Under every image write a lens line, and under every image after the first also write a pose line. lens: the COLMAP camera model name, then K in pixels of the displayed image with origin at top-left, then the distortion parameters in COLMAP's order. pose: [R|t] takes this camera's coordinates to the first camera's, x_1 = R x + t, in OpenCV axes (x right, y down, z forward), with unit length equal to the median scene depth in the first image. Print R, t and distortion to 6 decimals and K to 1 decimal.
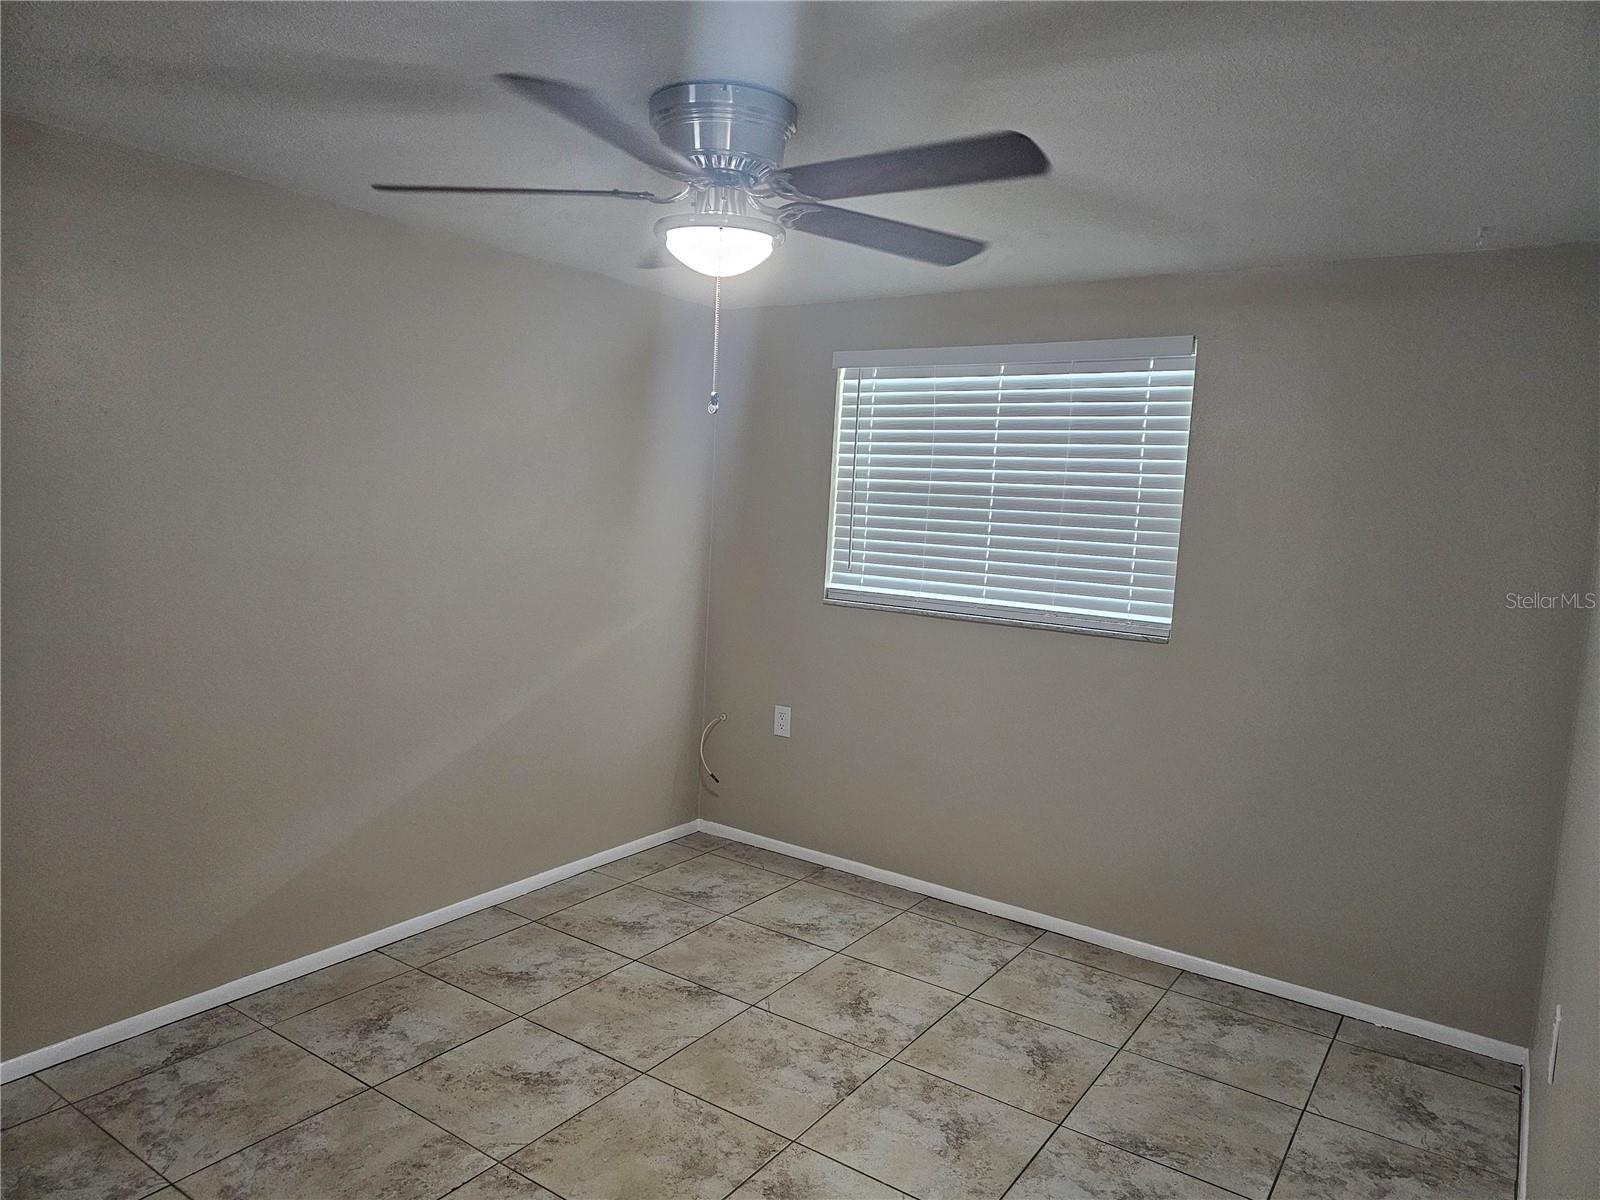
lens RADIAL K [[1085.6, 0, 795.6], [0, 1085.6, 595.0], [0, 0, 1]] dist [0.079795, -0.074517]
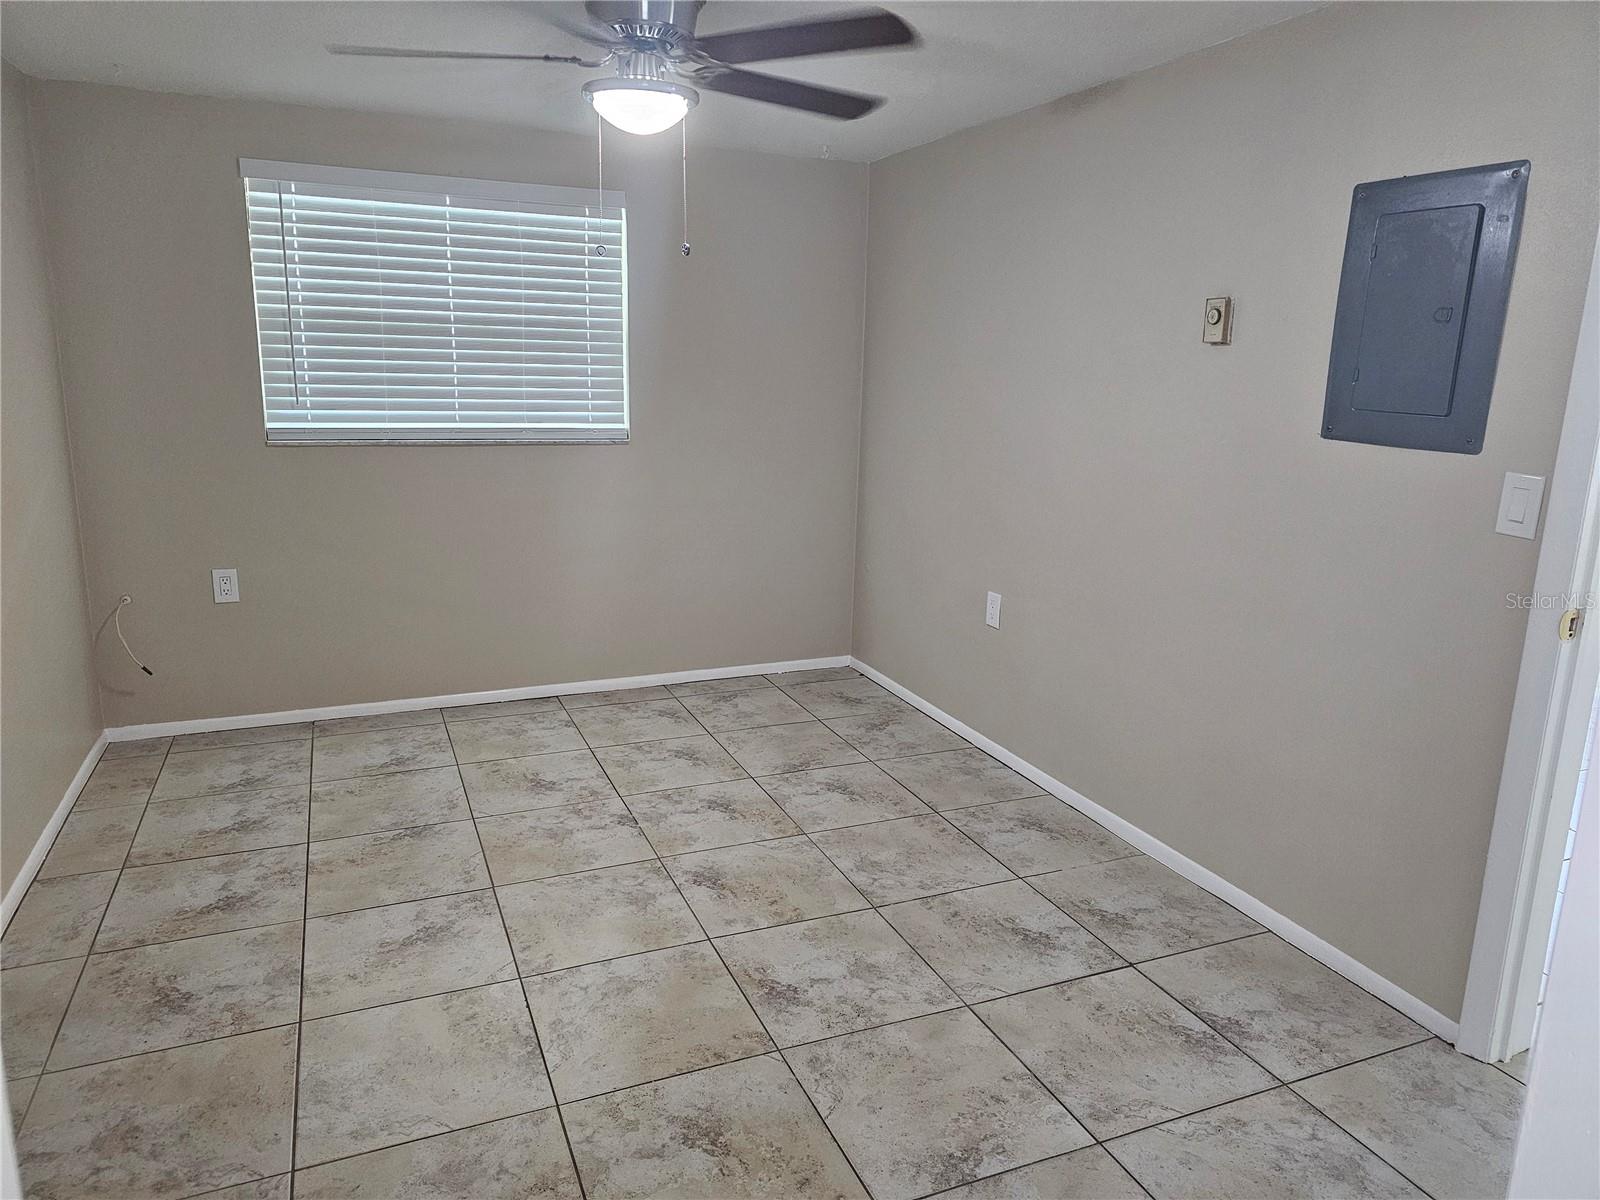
lens RADIAL K [[1069.1, 0, 799.6], [0, 1069.1, 590.4], [0, 0, 1]] dist [0.016614, -0.000524]
pose [[0.520536, -0.212989, 0.826848, -0.616077], [0.083100, 0.976428, 0.199205, -0.019885], [-0.849786, -0.034983, 0.525966, 0.172577]]
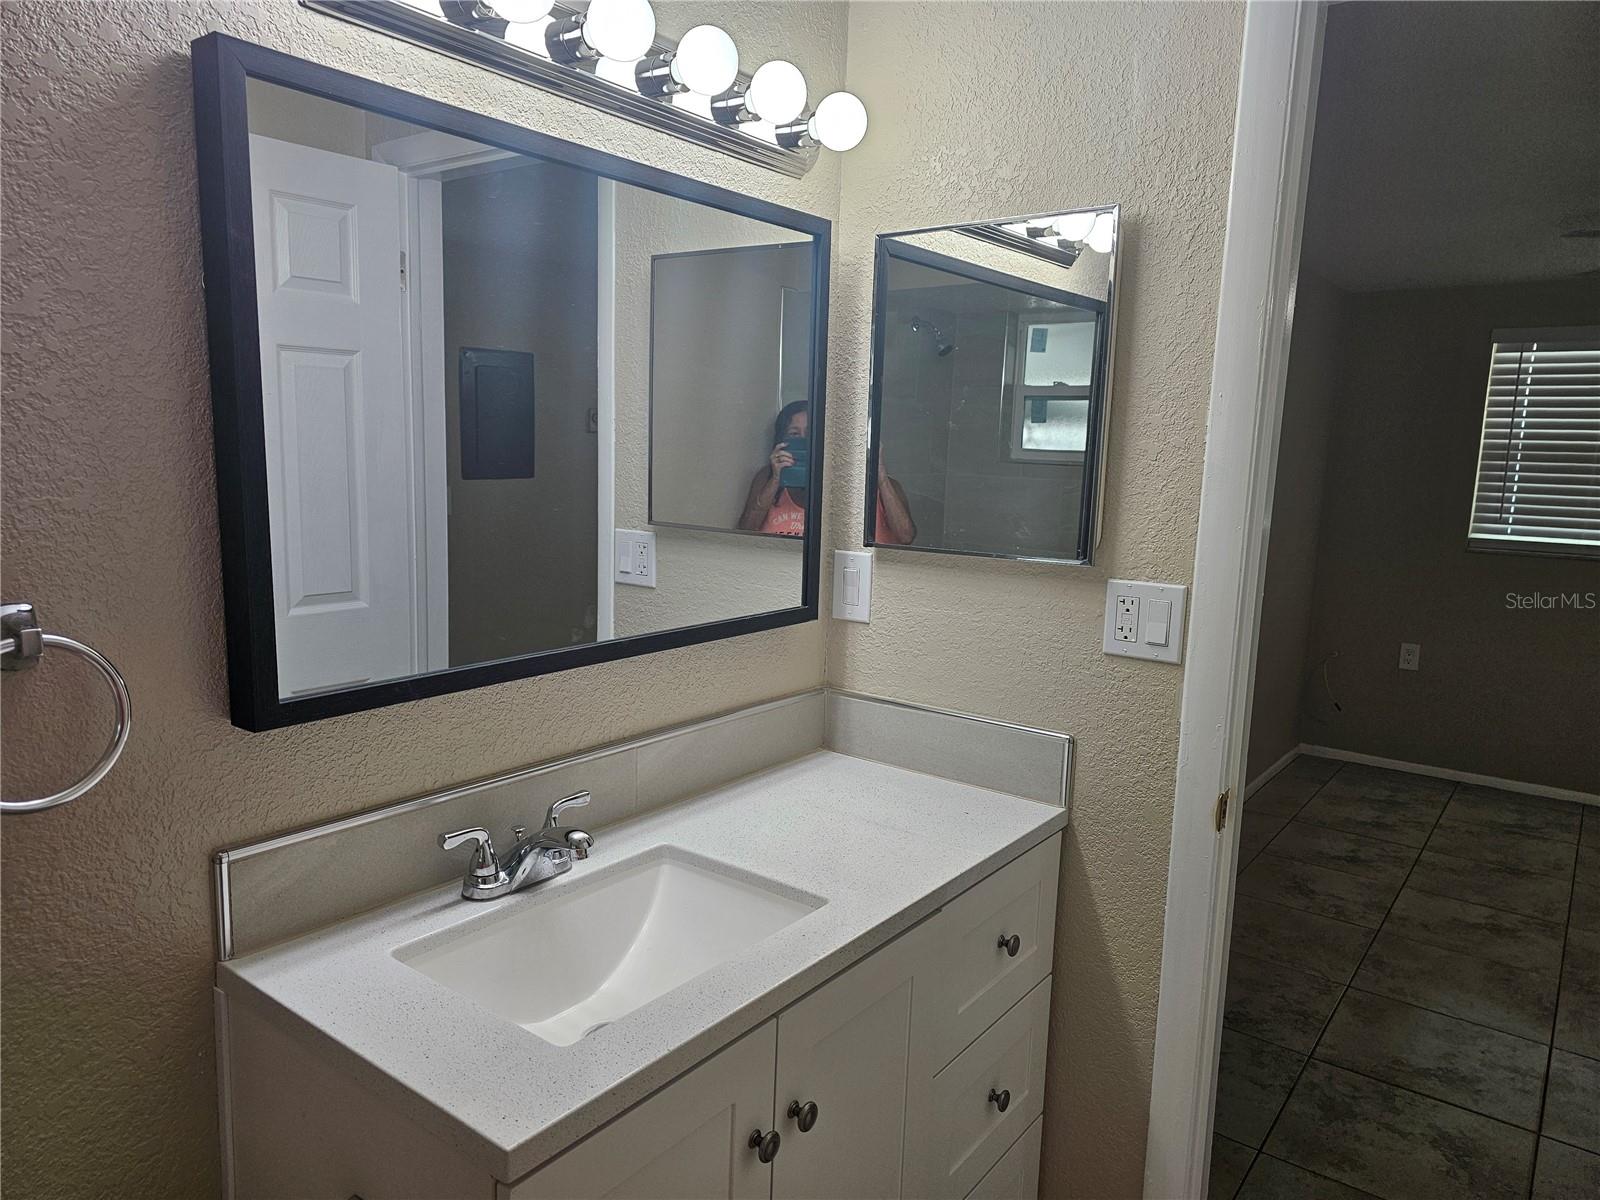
lens RADIAL K [[1064.6, 0, 797.7], [0, 1064.6, 610.1], [0, 0, 1]] dist [0.071228, -0.073670]
pose [[0.999446, -0.008182, -0.032263, -0.765290], [0.009696, 0.998846, 0.047042, 0.010318], [0.031841, -0.047329, 0.998372, -0.183506]]
